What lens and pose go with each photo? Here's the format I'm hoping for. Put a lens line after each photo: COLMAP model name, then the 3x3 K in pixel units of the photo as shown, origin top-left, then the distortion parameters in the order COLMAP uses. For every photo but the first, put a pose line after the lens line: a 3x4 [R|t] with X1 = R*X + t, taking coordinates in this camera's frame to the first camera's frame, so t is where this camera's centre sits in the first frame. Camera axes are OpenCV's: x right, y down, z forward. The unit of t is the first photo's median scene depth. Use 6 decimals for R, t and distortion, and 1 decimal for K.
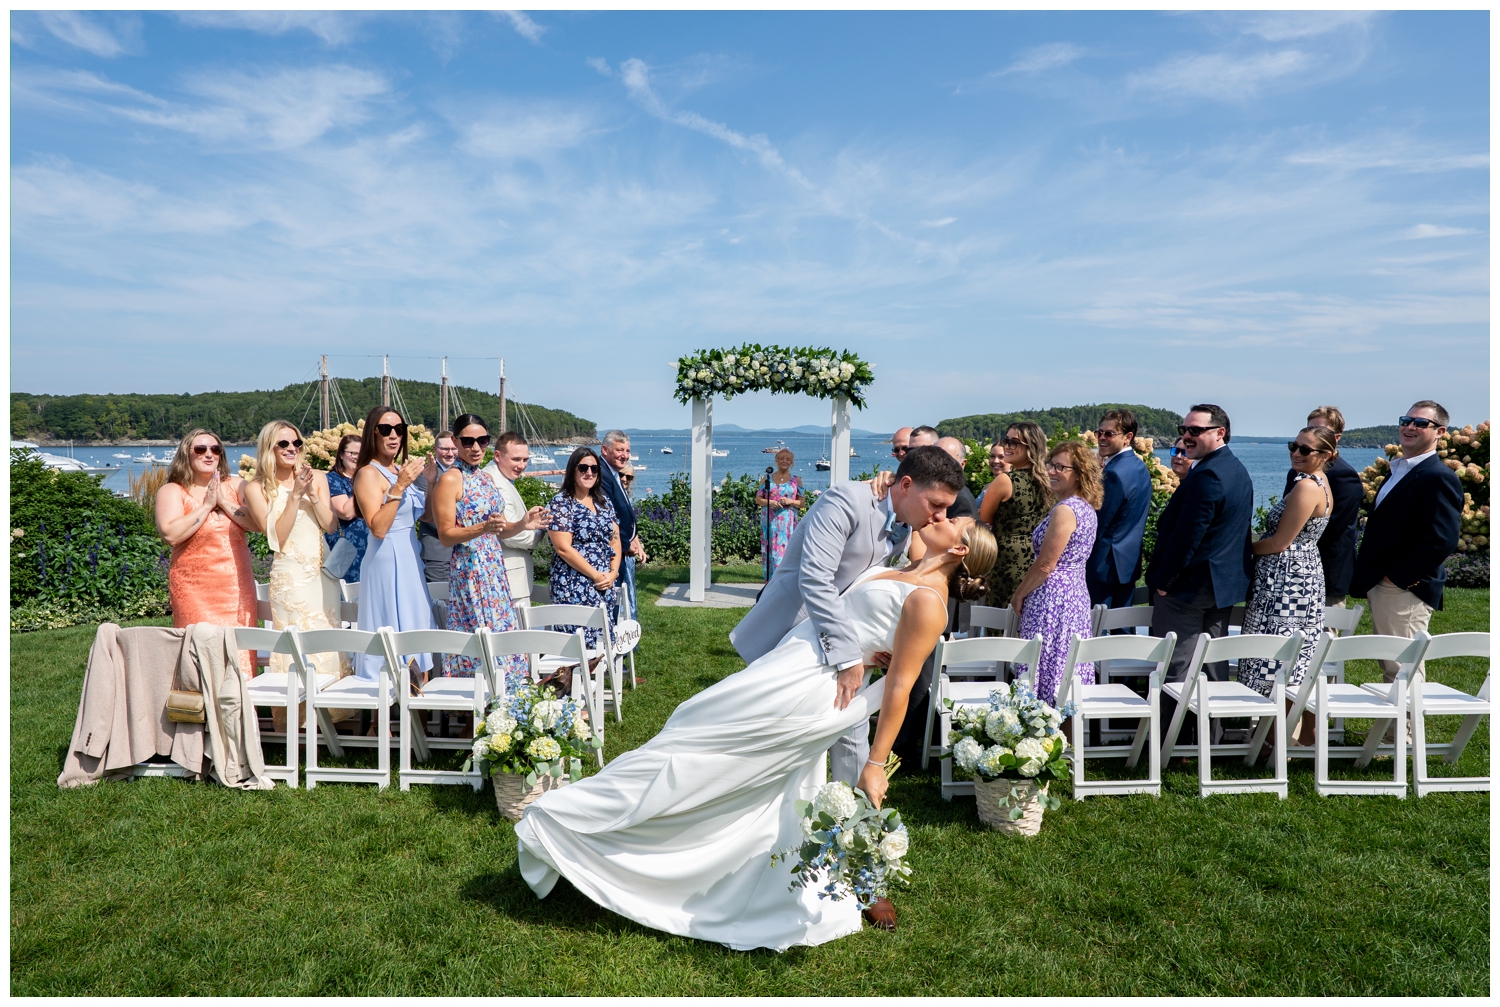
lens RADIAL K [[870.2, 0, 750.0], [0, 870.2, 503.5], [0, 0, 1]] dist [-0.084908, 0.041721]
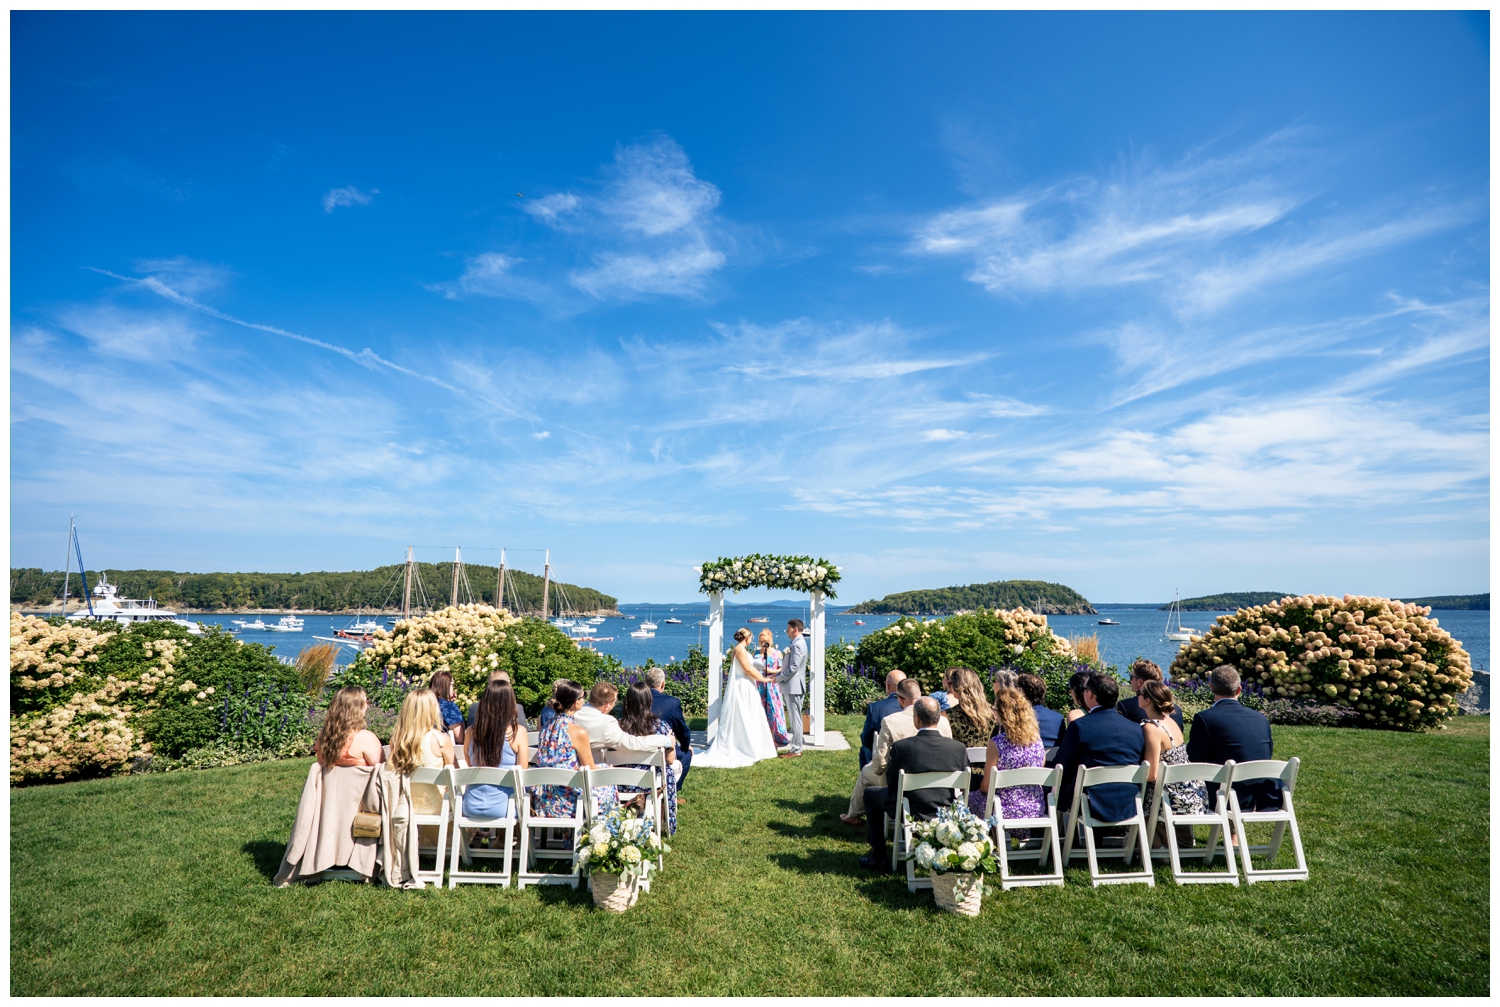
lens RADIAL K [[673.3, 0, 750.0], [0, 673.3, 503.5], [0, 0, 1]] dist [-0.079823, 0.033965]
pose [[0.999833, -0.000668, 0.018236, -0.054848], [0.004877, 0.972758, -0.231770, -0.024896], [-0.017584, 0.231820, 0.972600, -0.184126]]
